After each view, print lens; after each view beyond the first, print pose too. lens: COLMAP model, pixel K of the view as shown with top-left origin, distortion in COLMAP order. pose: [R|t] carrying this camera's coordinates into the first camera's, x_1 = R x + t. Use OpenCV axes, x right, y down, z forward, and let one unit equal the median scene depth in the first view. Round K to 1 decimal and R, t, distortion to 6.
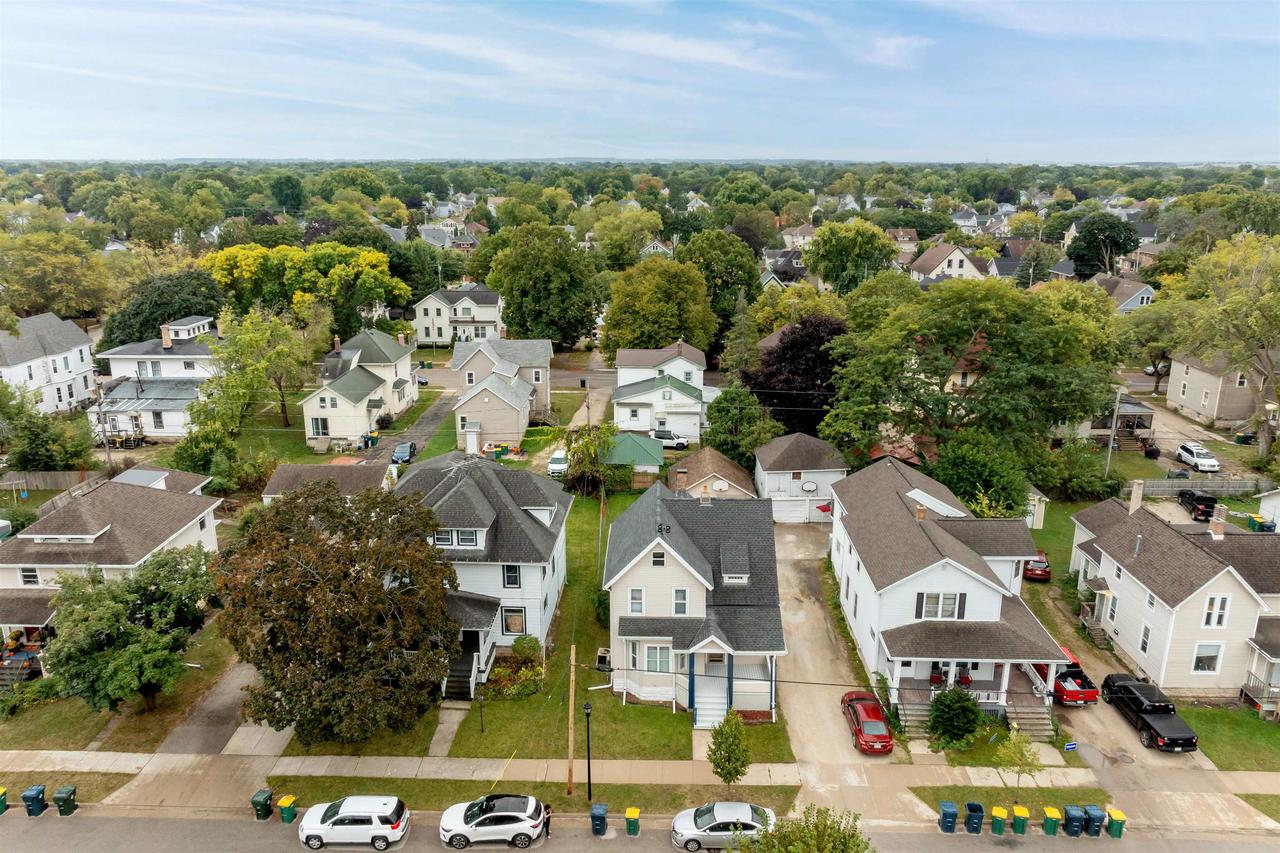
lens RADIAL K [[913.6, 0, 635.3], [0, 913.6, 403.6], [0, 0, 1]] dist [0.001075, 0.000884]
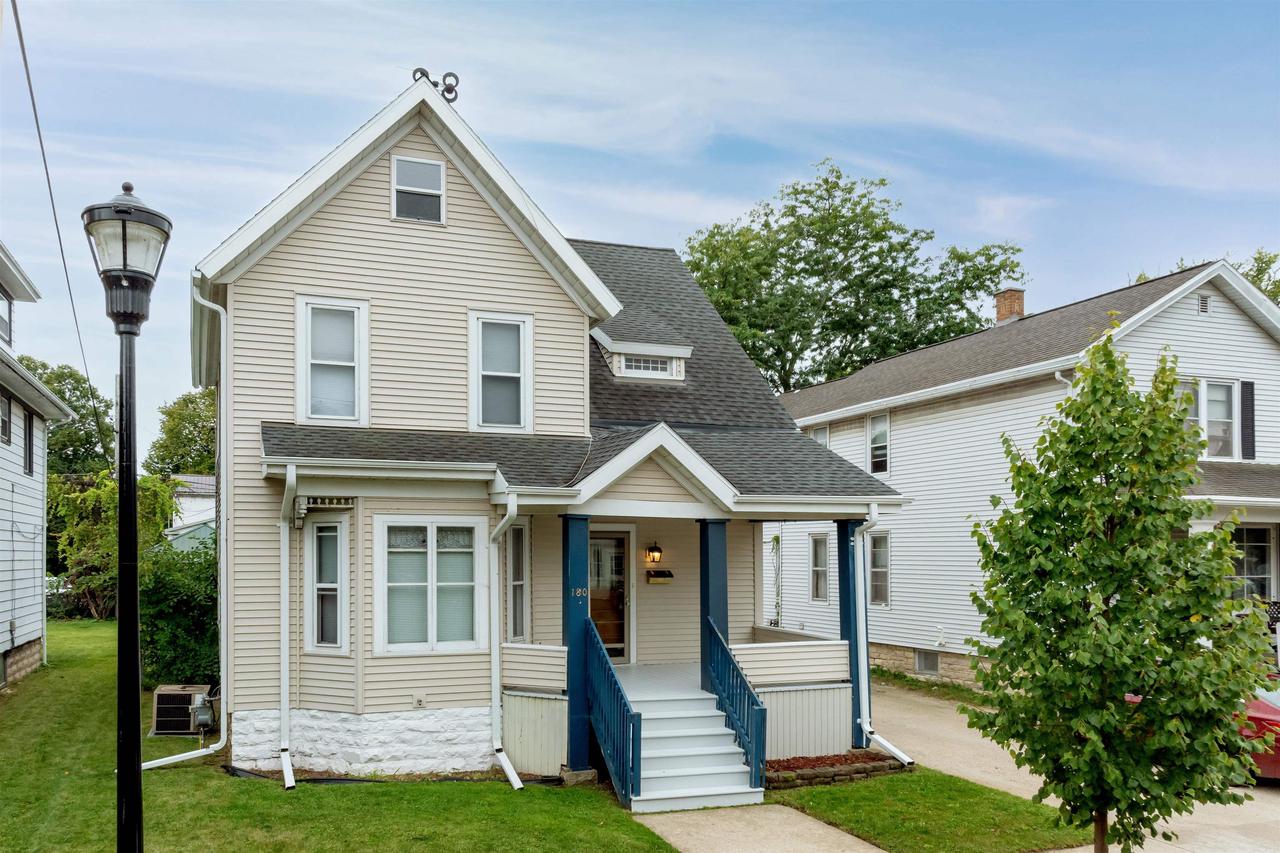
lens RADIAL K [[1015.7, 0, 574.7], [0, 1015.7, 531.8], [0, 0, 1]] dist [0.016170, -0.045409]
pose [[0.928994, 0.007820, 0.370013, -0.039977], [0.092429, 0.963194, -0.252418, 0.336881], [-0.358368, 0.268695, 0.894078, 0.735865]]
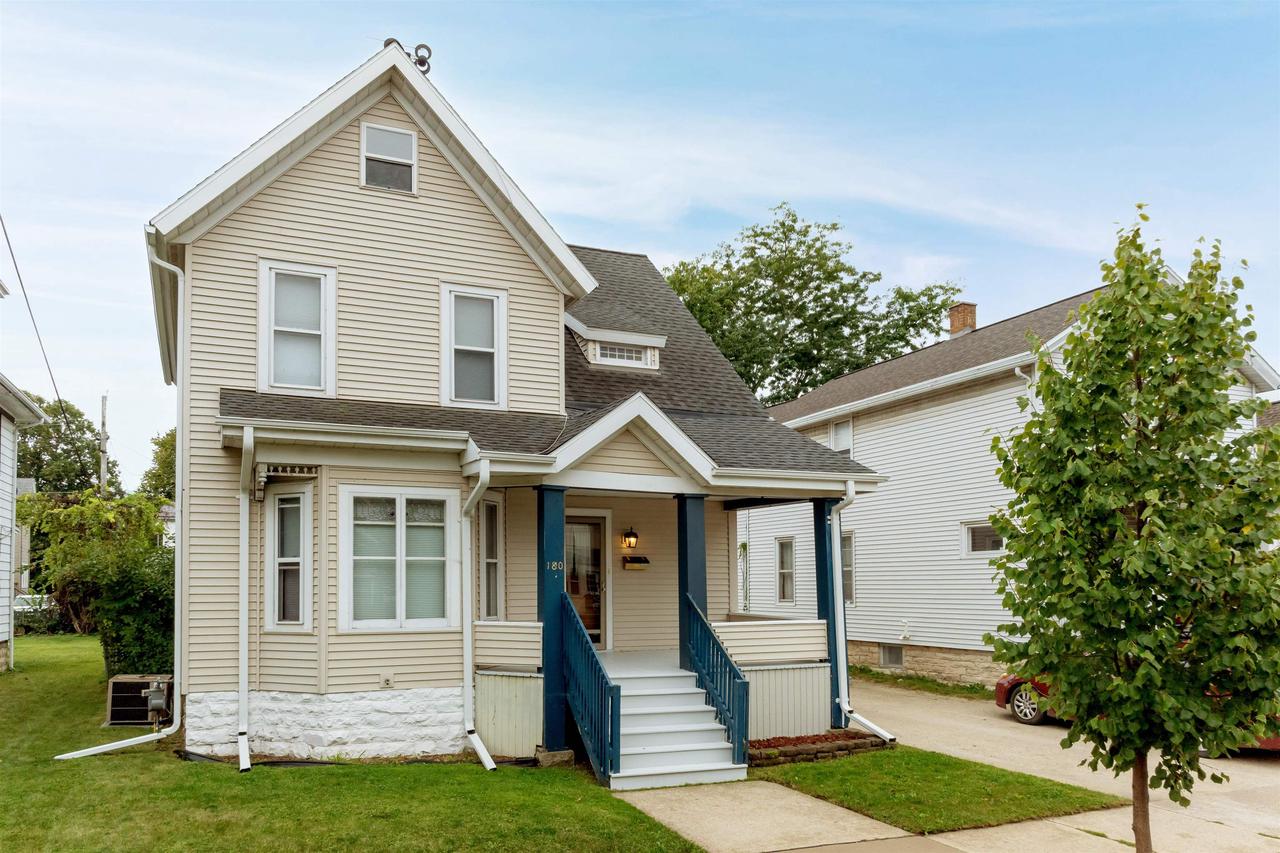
lens RADIAL K [[932.5, 0, 602.8], [0, 932.5, 543.0], [0, 0, 1]] dist [-0.003130, -0.004056]
pose [[0.906585, 0.015935, 0.421723, -0.028633], [0.109484, 0.956193, -0.271491, 0.344908], [-0.407575, 0.292302, 0.865126, 0.767462]]
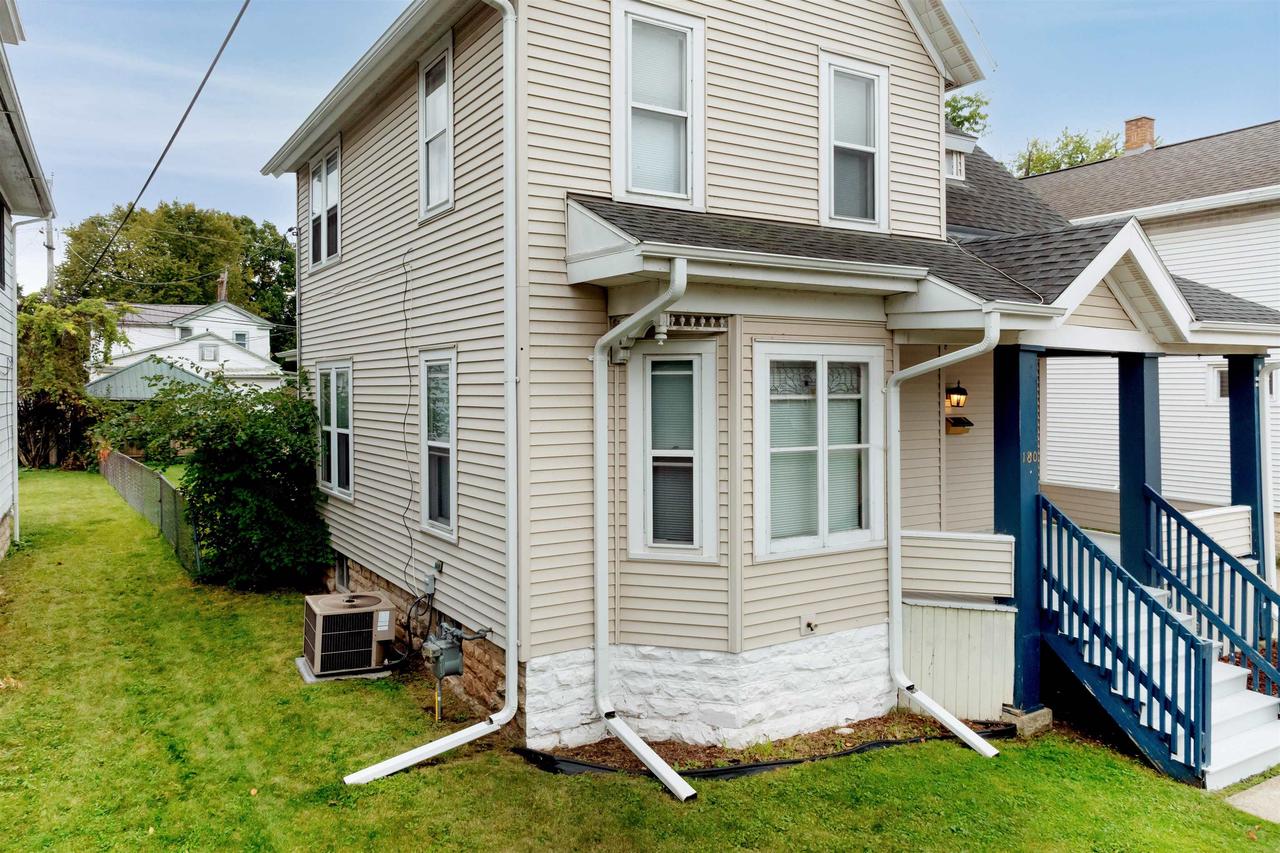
lens RADIAL K [[920.7, 0, 655.8], [0, 920.7, 383.5], [0, 0, 1]] dist [0.001858, -0.004441]
pose [[0.827458, -0.000373, 0.561527, -0.091339], [0.142033, 0.967621, -0.208656, 0.297248], [-0.543268, 0.252409, 0.800718, 0.877759]]
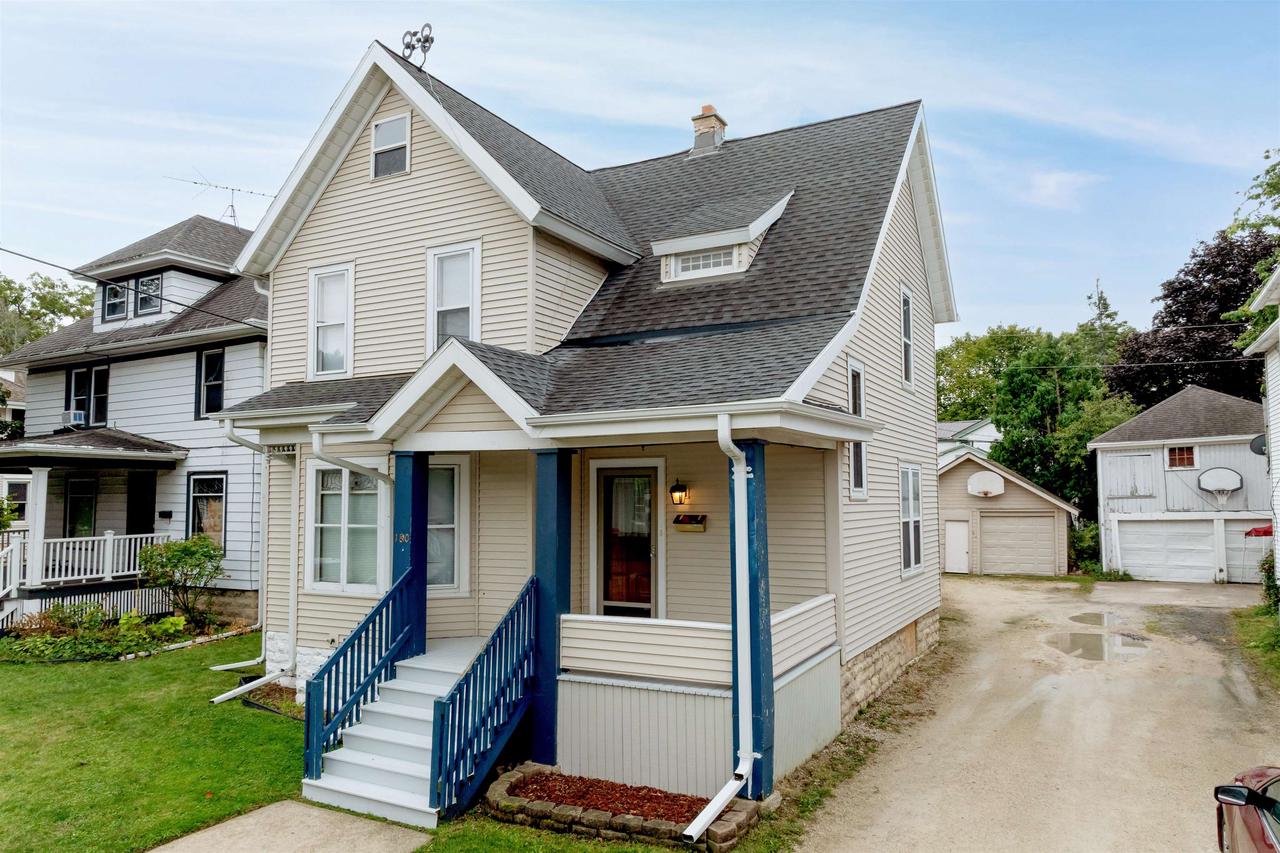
lens RADIAL K [[921.8, 0, 640.0], [0, 921.8, 426.5], [0, 0, 1]] dist [0.000728, -0.000614]
pose [[0.883663, -0.041831, -0.466250, 0.213175], [-0.111463, 0.948552, -0.296353, 0.317962], [0.454659, 0.313846, 0.833538, 0.815374]]
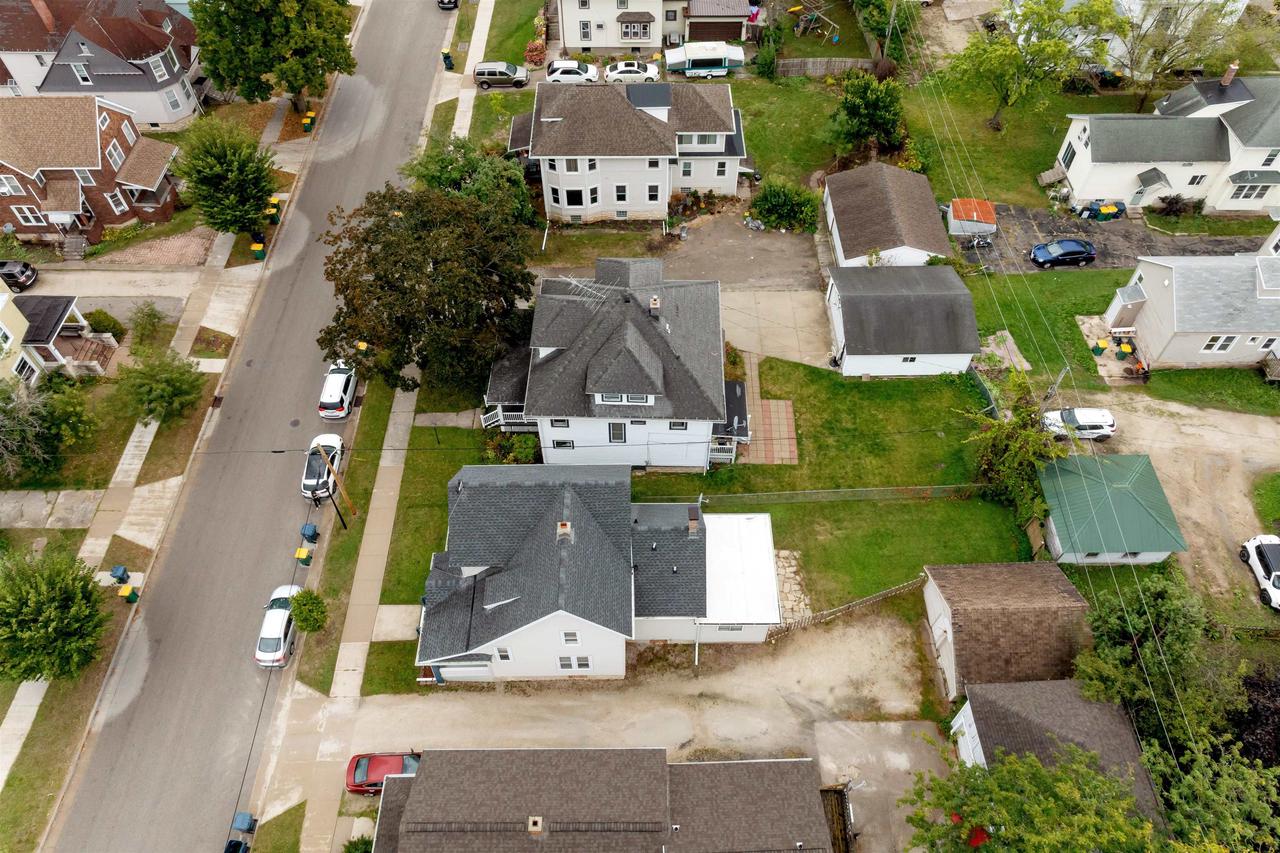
lens RADIAL K [[886.9, 0, 640.1], [0, 886.9, 370.3], [0, 0, 1]] dist [-0.005171, -0.004542]
pose [[0.032535, 0.773561, -0.632886, 0.496298], [-0.249305, 0.619487, 0.744367, -0.626305], [0.967878, 0.133564, 0.213008, 0.952679]]
